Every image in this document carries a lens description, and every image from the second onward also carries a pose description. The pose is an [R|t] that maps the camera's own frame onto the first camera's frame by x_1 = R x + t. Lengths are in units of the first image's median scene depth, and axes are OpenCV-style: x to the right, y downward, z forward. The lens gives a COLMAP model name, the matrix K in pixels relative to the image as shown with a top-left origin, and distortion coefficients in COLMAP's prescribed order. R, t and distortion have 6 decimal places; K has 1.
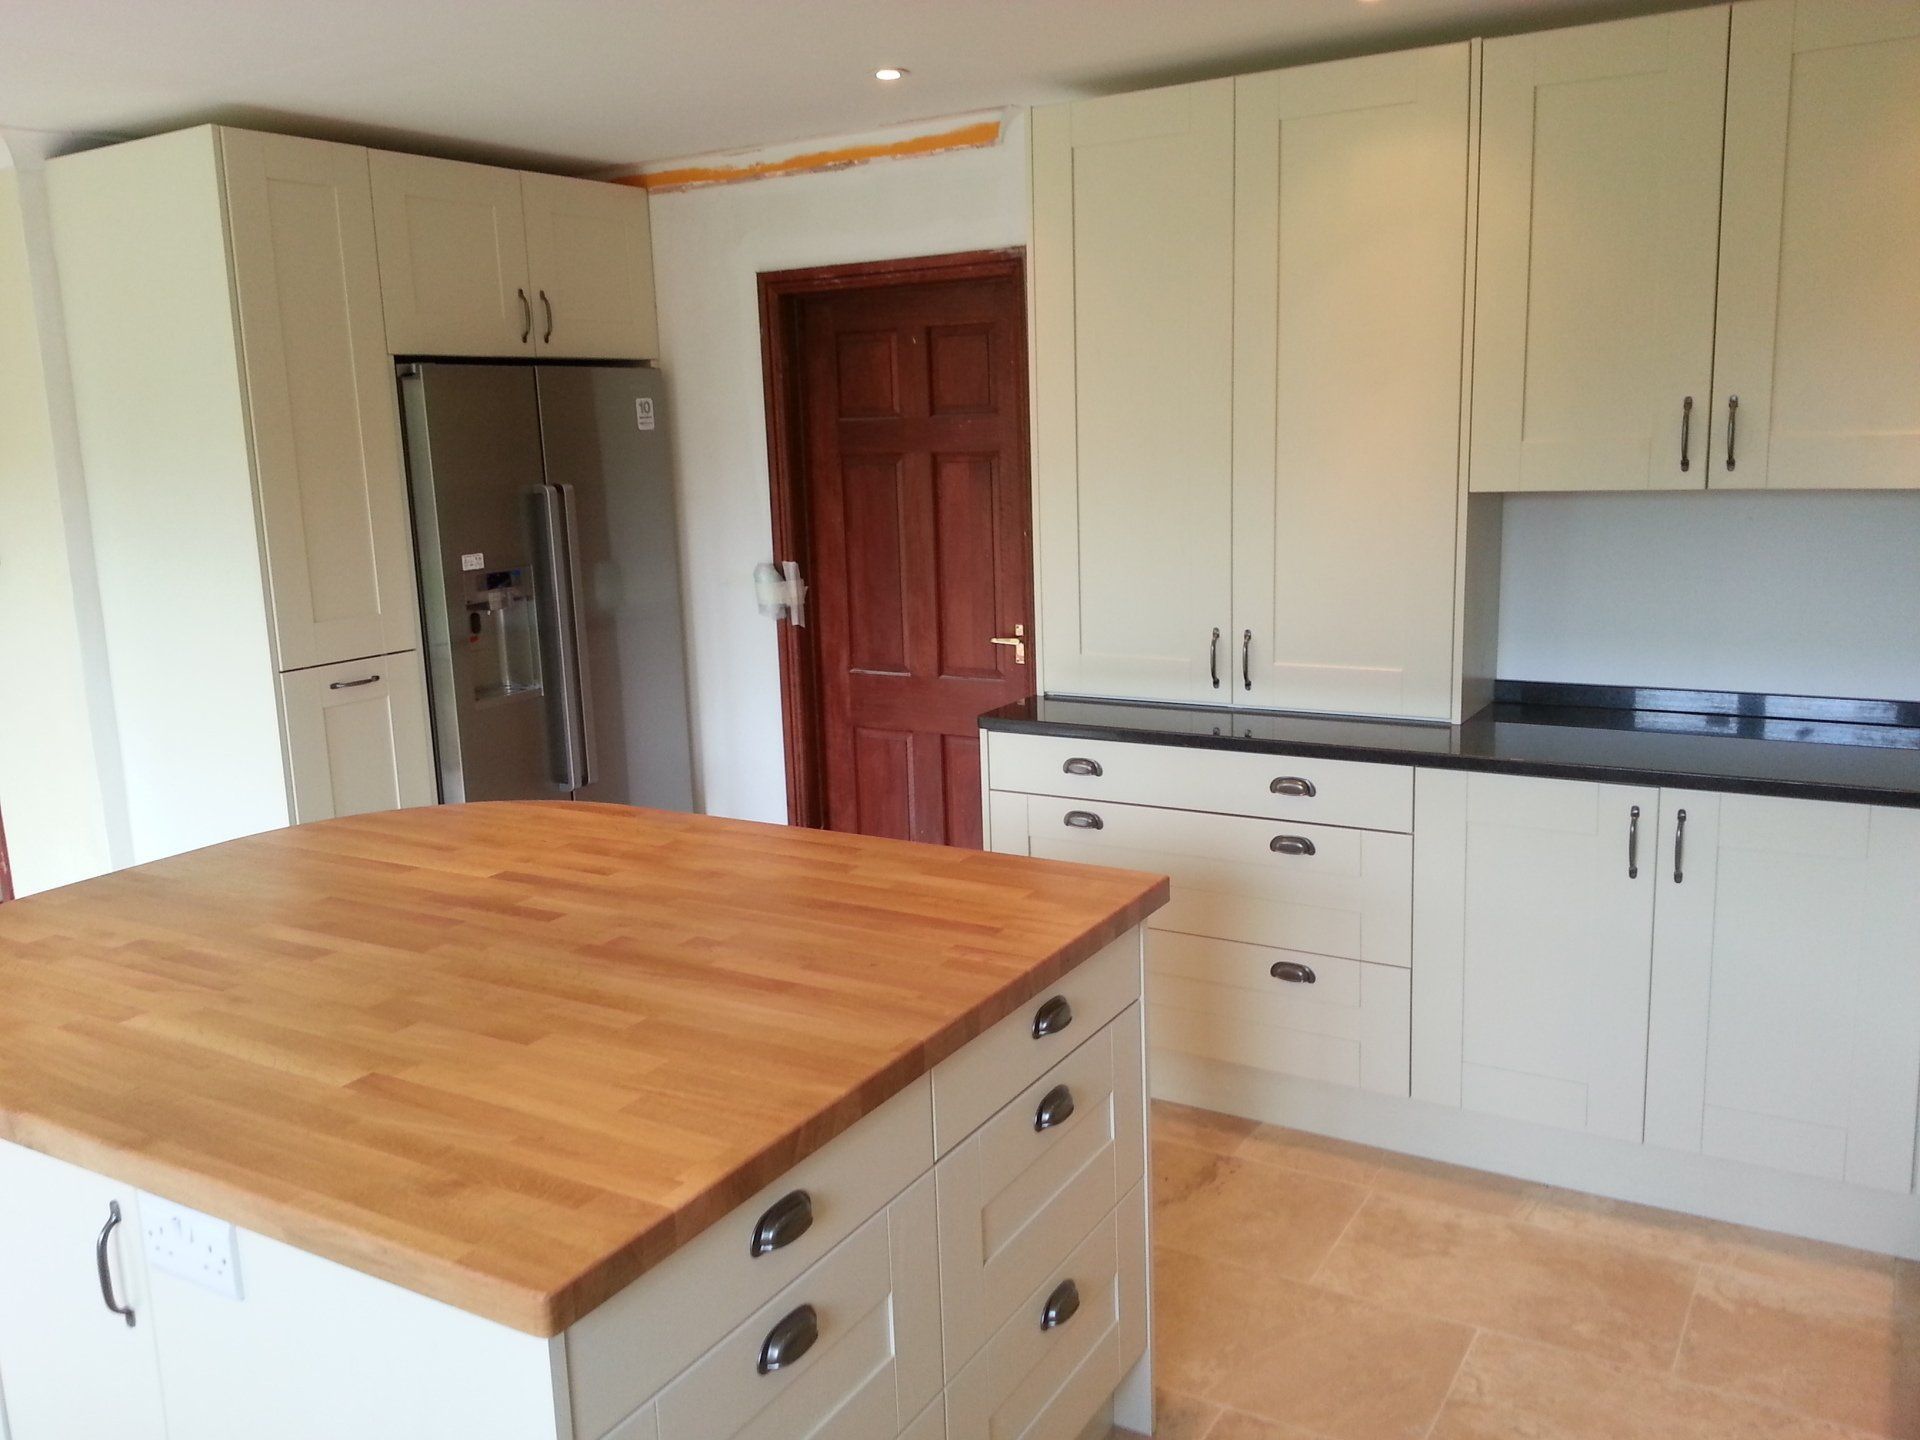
lens RADIAL K [[1549.3, 0, 960.6], [0, 1549.3, 717.6], [0, 0, 1]] dist [0.003685, 0.001752]
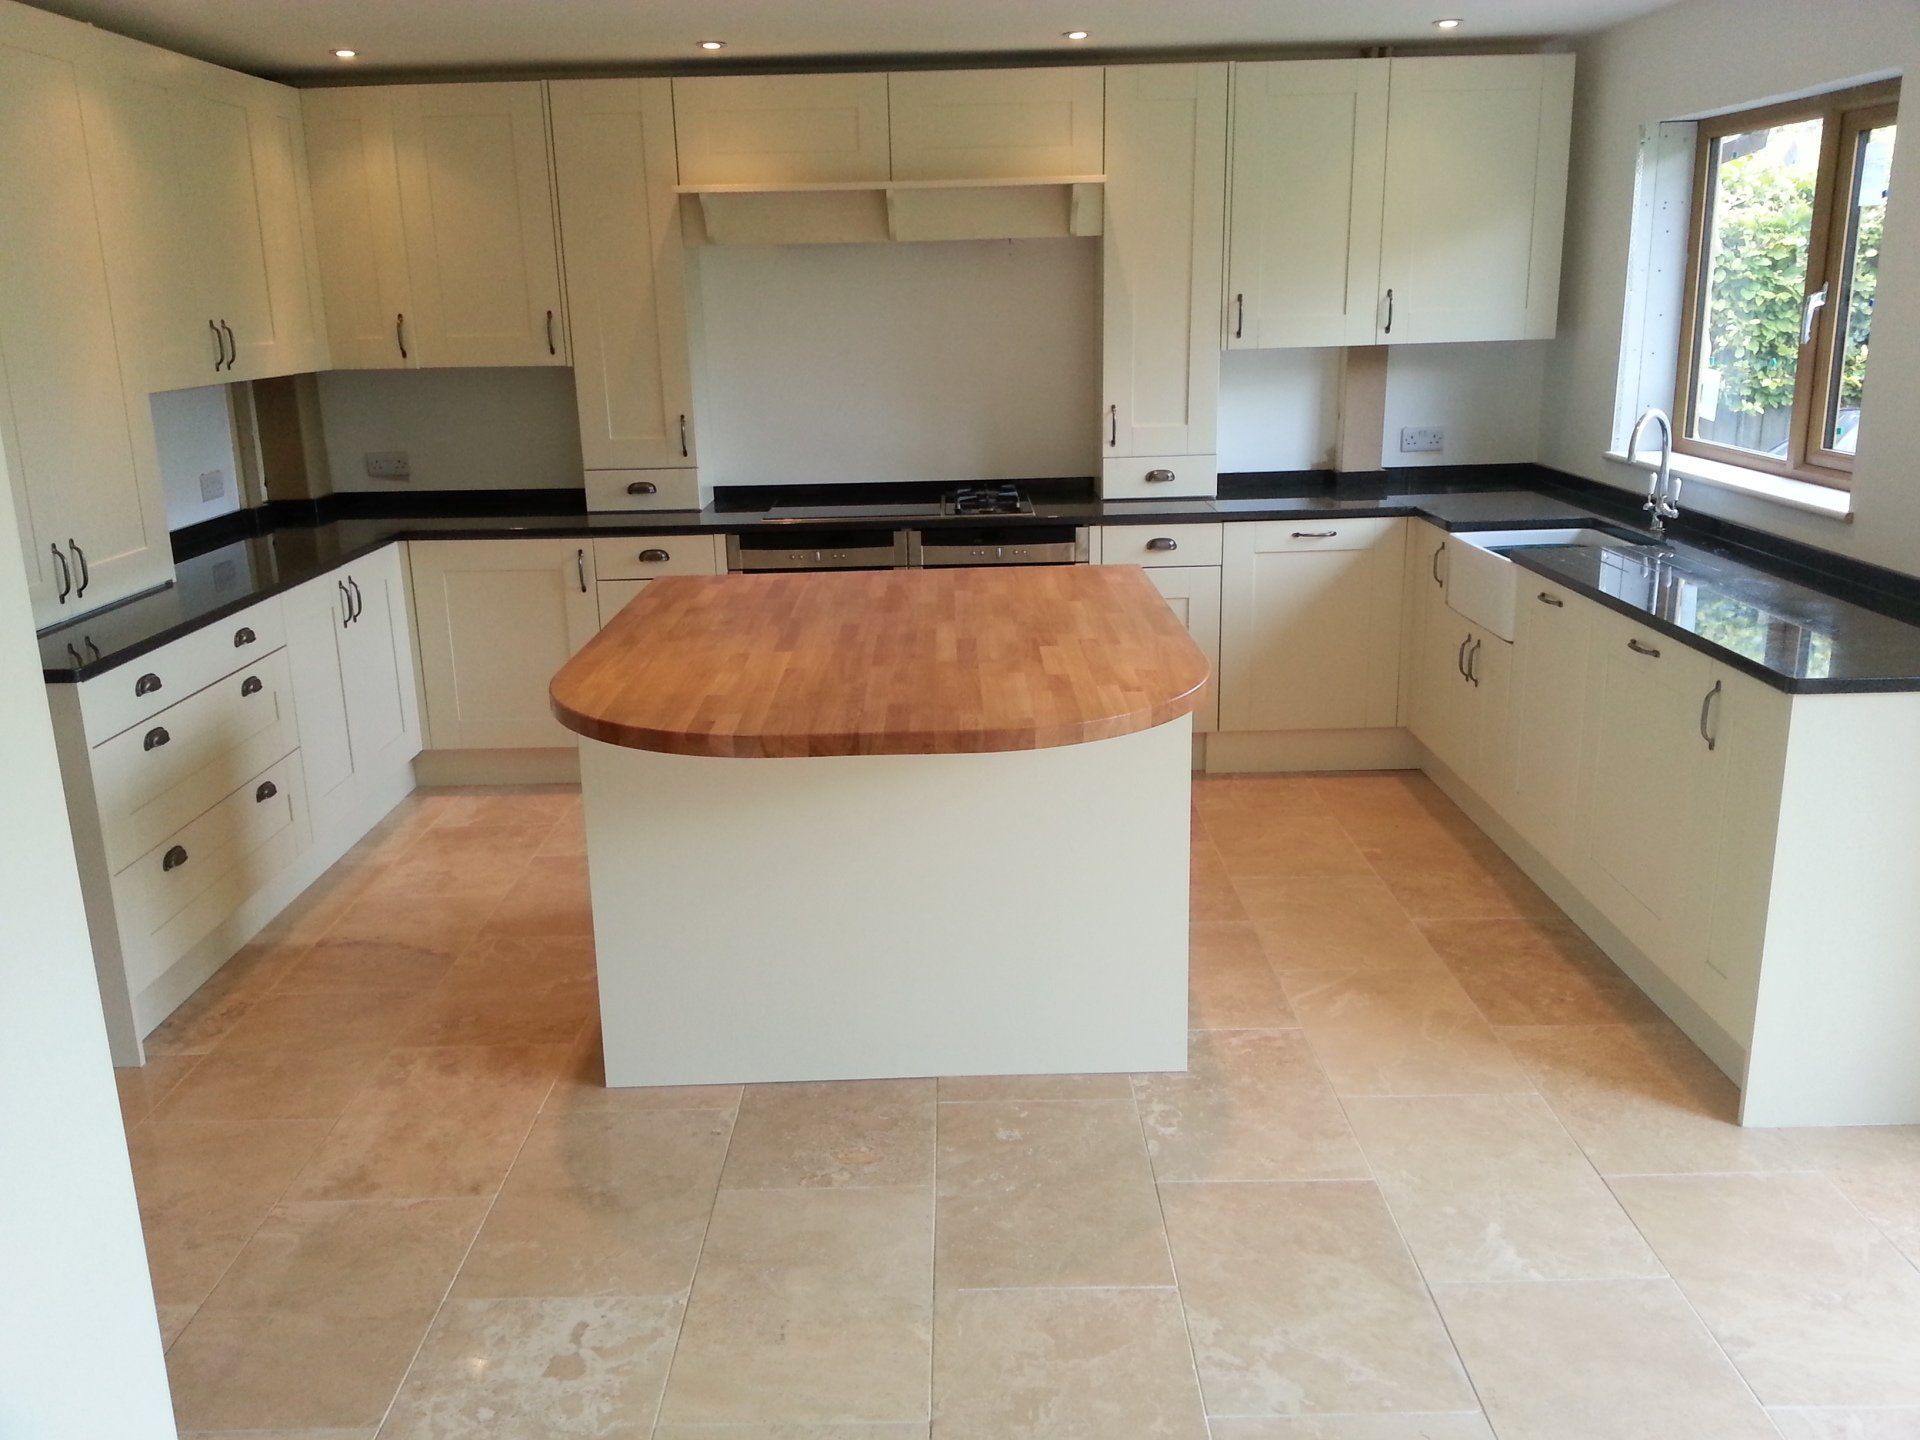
lens RADIAL K [[1549.3, 0, 959.9], [0, 1549.3, 717.0], [0, 0, 1]] dist [0.003685, 0.001752]
pose [[-0.516309, -0.184527, 0.836286, -1.162776], [0.199200, 0.923851, 0.326831, -0.192608], [-0.832913, 0.335334, -0.440235, 1.149981]]
